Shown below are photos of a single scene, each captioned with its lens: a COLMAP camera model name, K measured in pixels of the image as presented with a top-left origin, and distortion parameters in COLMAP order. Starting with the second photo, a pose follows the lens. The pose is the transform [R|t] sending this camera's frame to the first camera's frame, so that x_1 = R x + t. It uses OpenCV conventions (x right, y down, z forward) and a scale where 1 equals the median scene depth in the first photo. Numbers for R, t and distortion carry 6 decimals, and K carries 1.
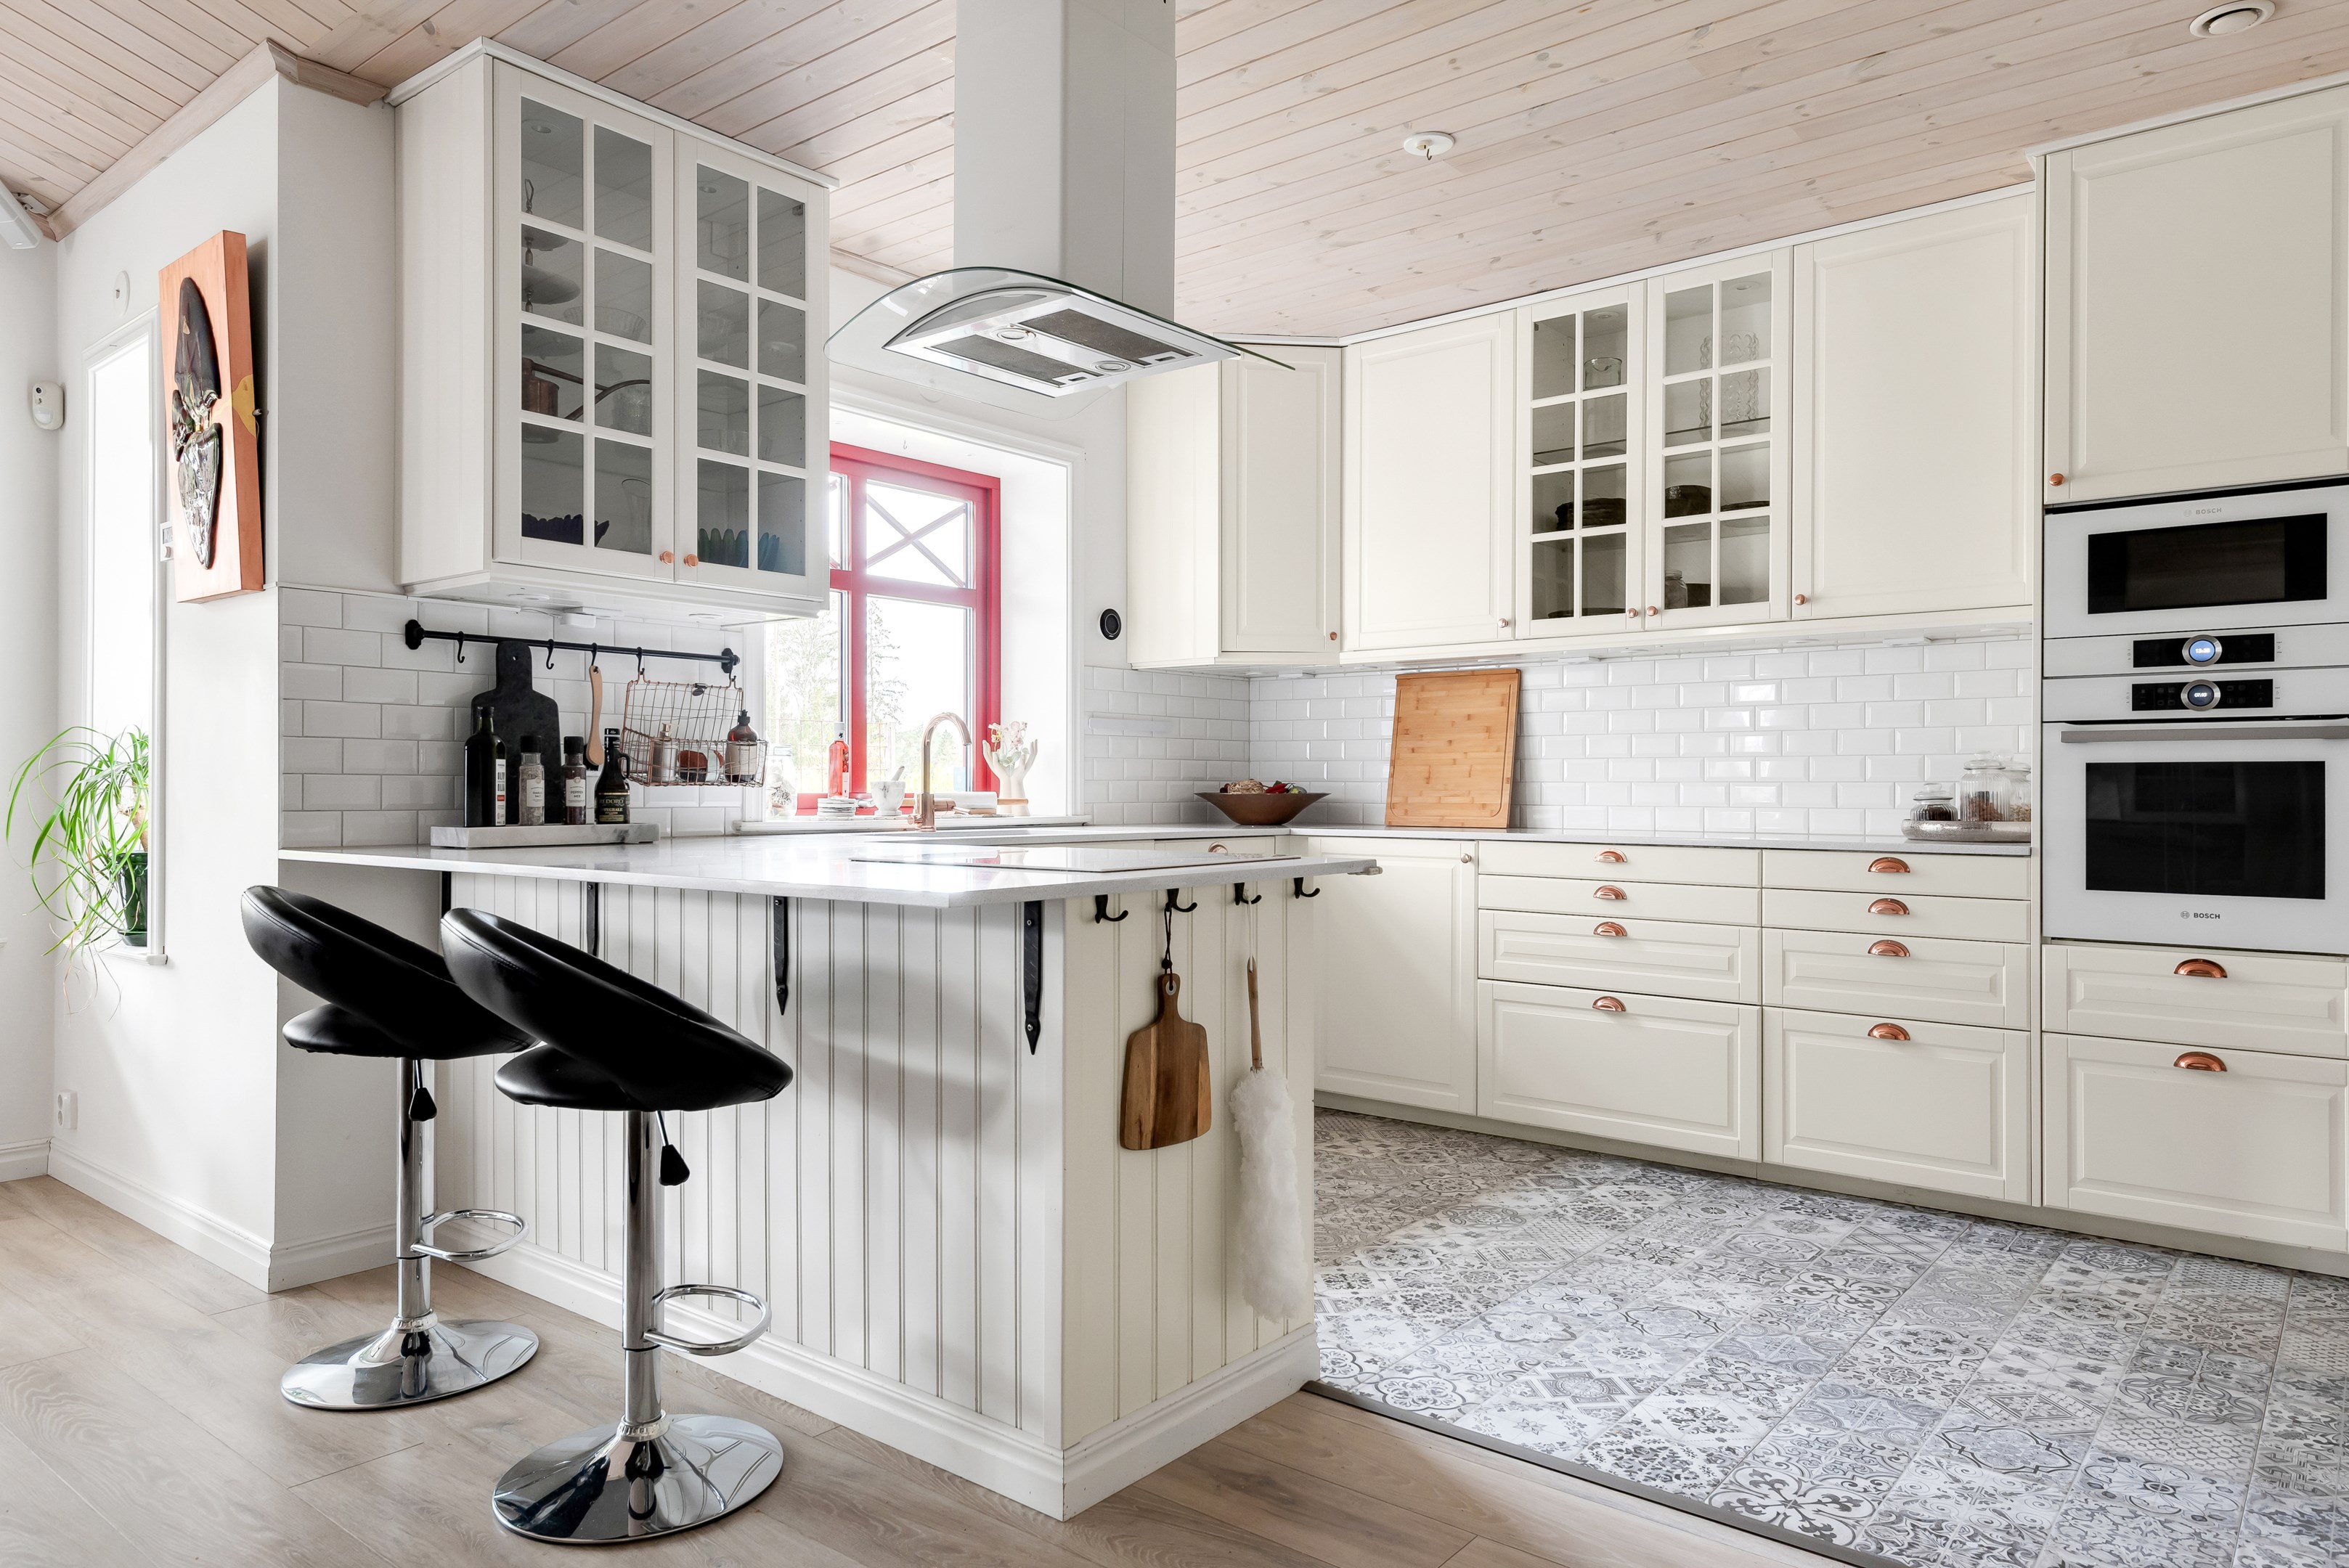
lens RADIAL K [[1479.9, 0, 1174.5], [0, 1479.9, 784.0], [0, 0, 1]] dist [0.011350, -0.001560]
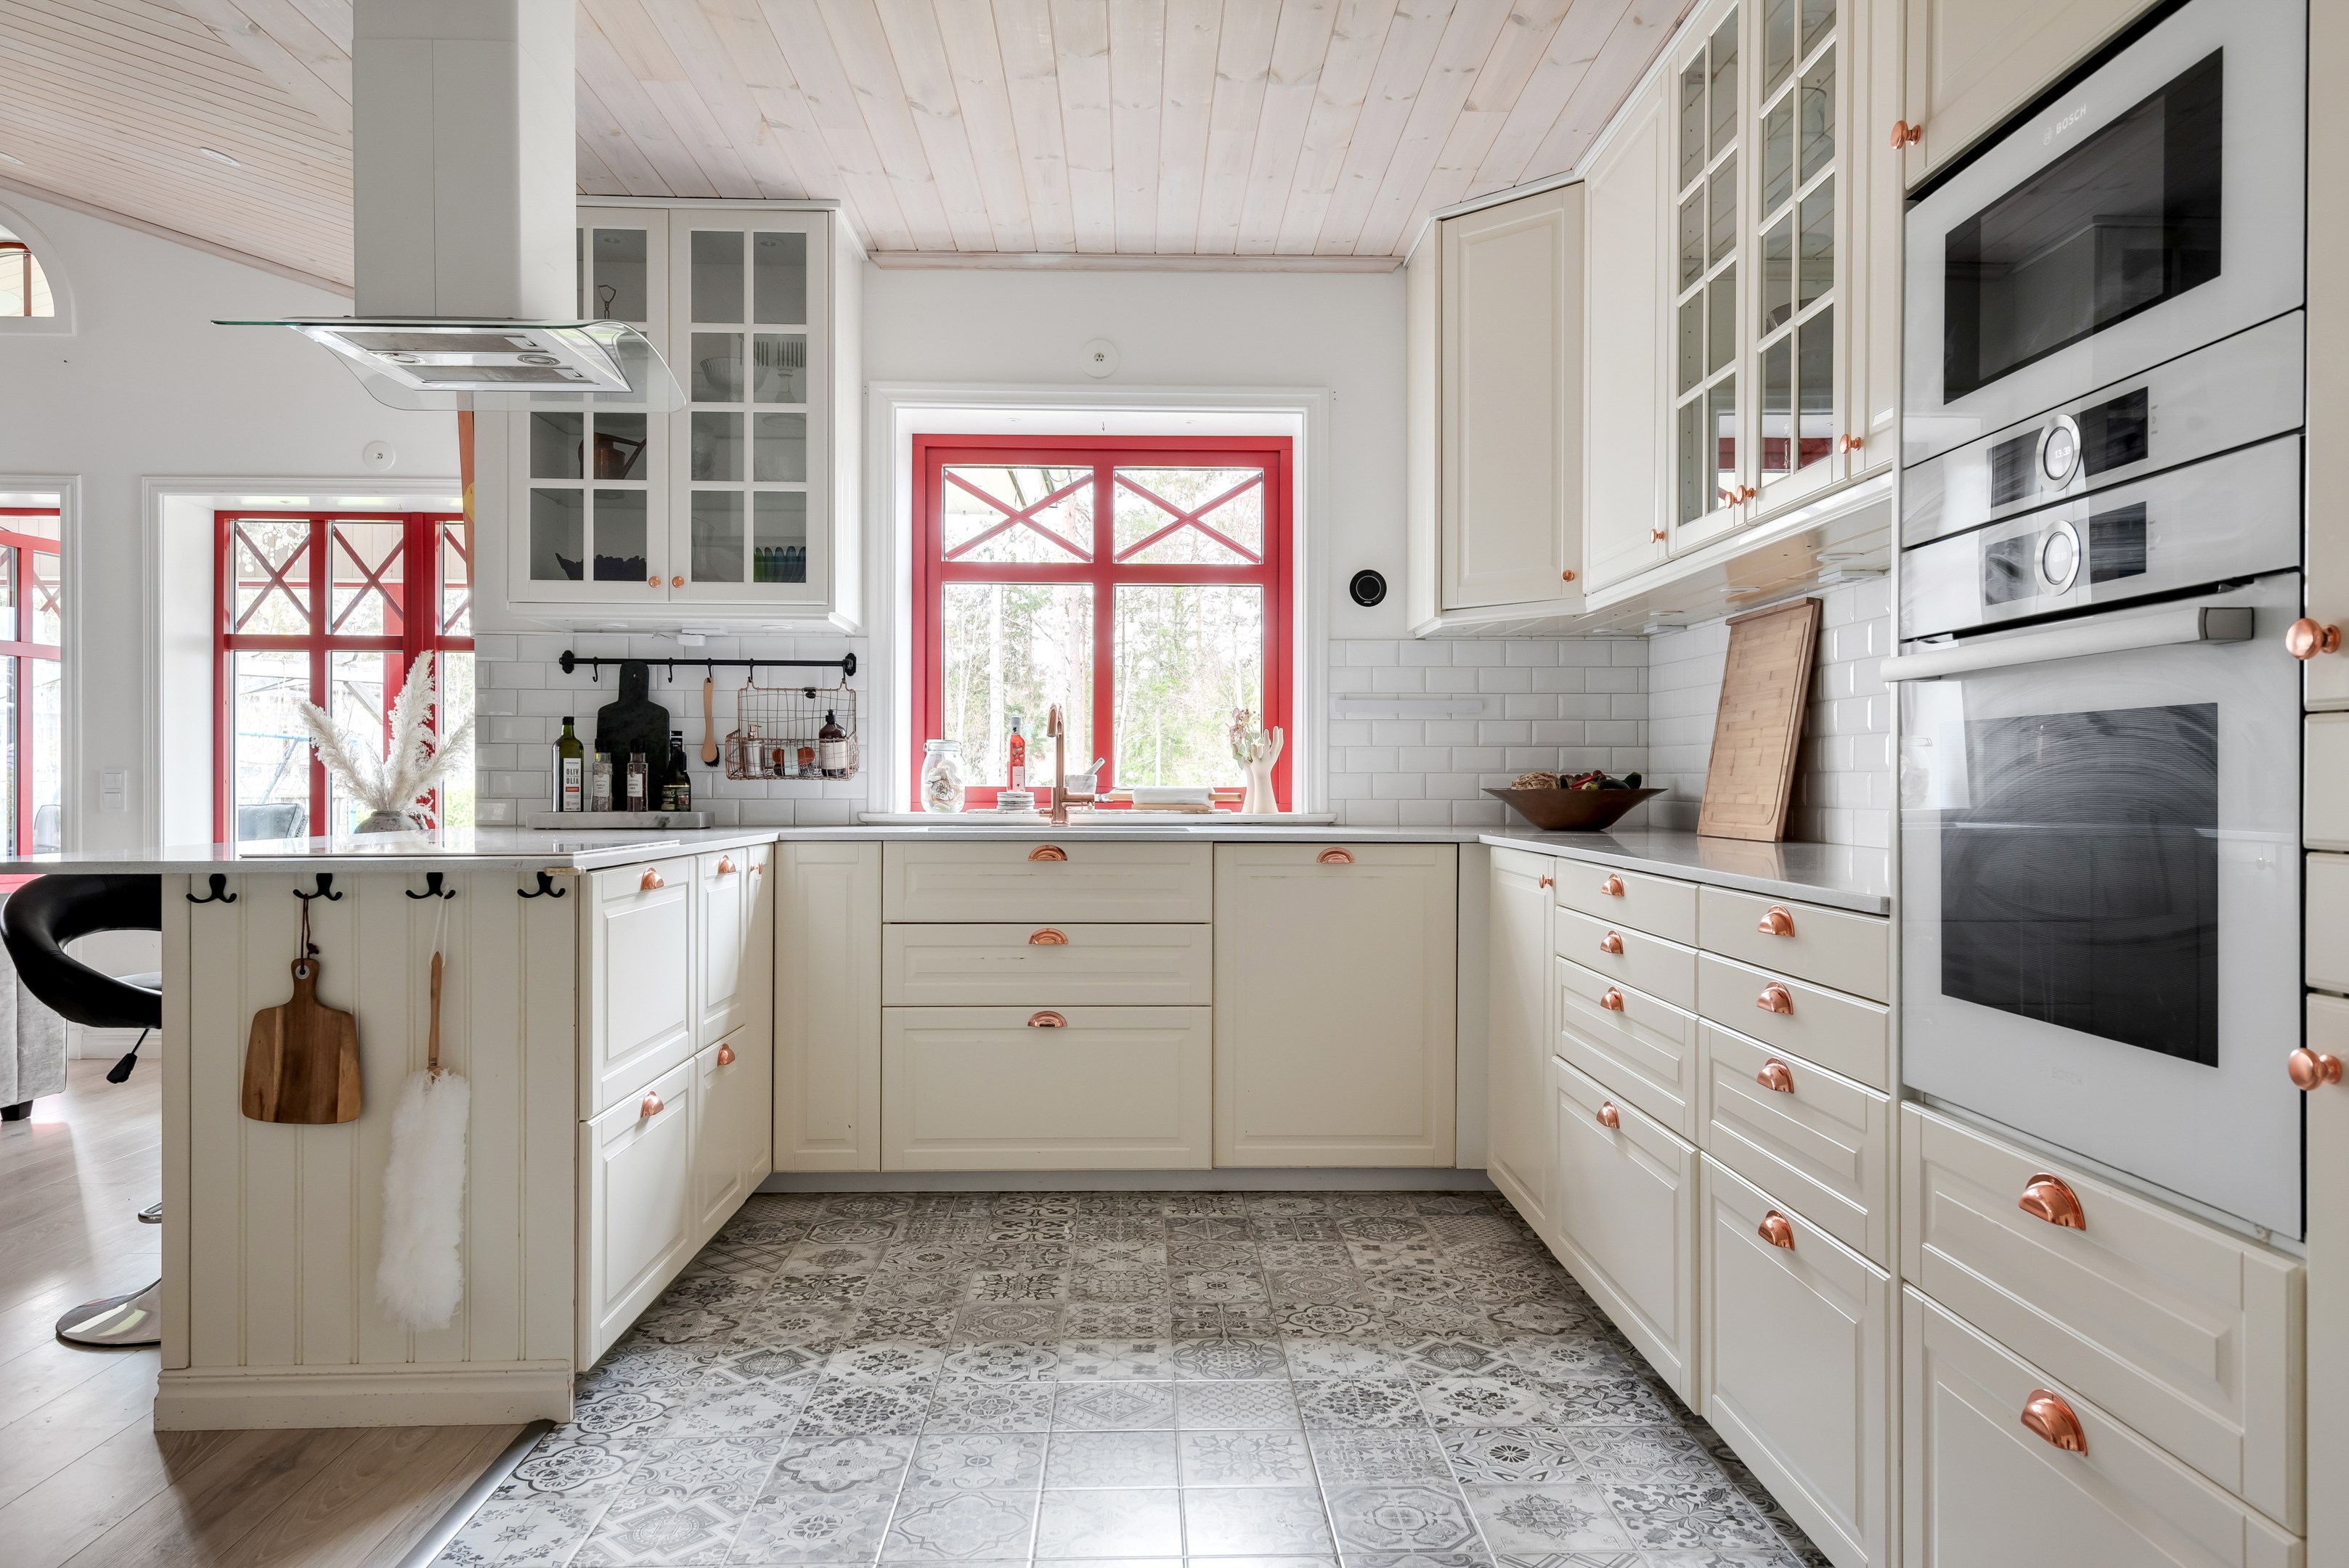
lens RADIAL K [[1562.7, 0, 1179.7], [0, 1562.7, 781.5], [0, 0, 1]] dist [0.049351, 0.002748]
pose [[0.655278, -0.000931, -0.755387, 0.781843], [0.001772, 0.999998, 0.000305, 0.002831], [0.755386, -0.001539, 0.655278, 0.461834]]
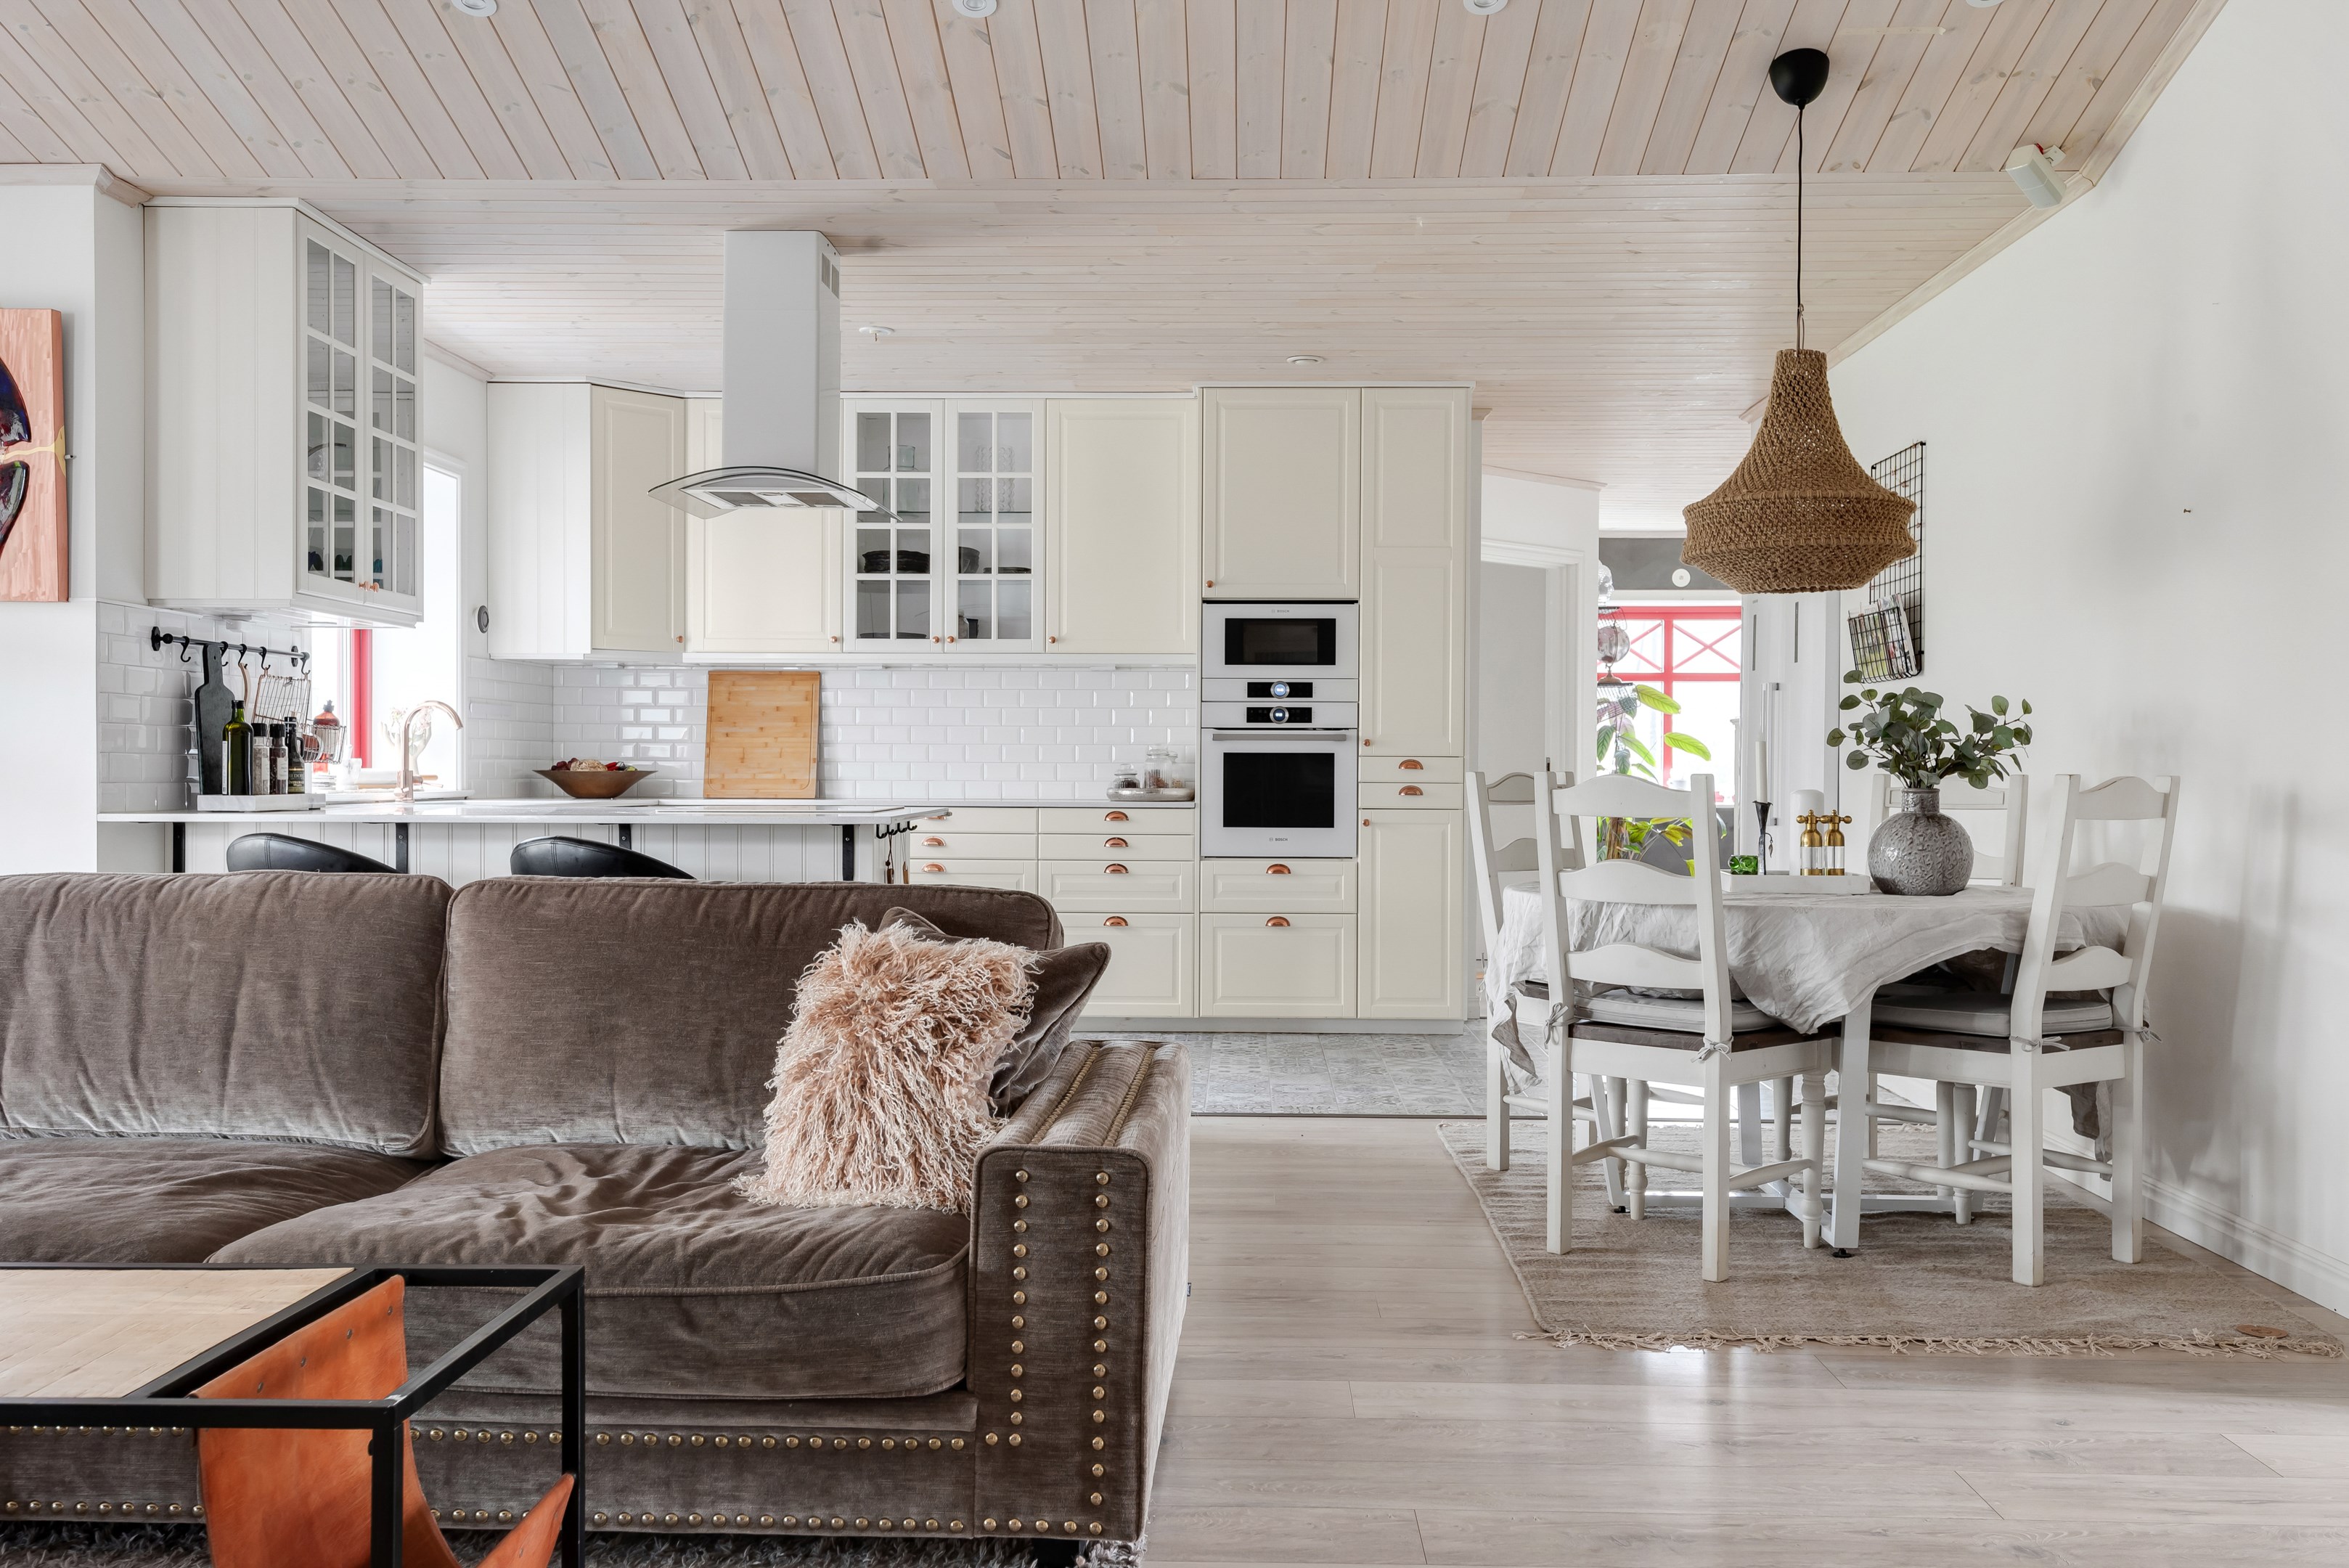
lens RADIAL K [[2115.3, 0, 1174.5], [0, 2115.3, 784.0], [0, 0, 1]] dist [0.121896, 0.000515]
pose [[0.797785, -0.003260, 0.602933, -0.838339], [-0.003518, 0.999943, 0.010060, -0.002225], [-0.602931, -0.010147, 0.797728, -0.844565]]
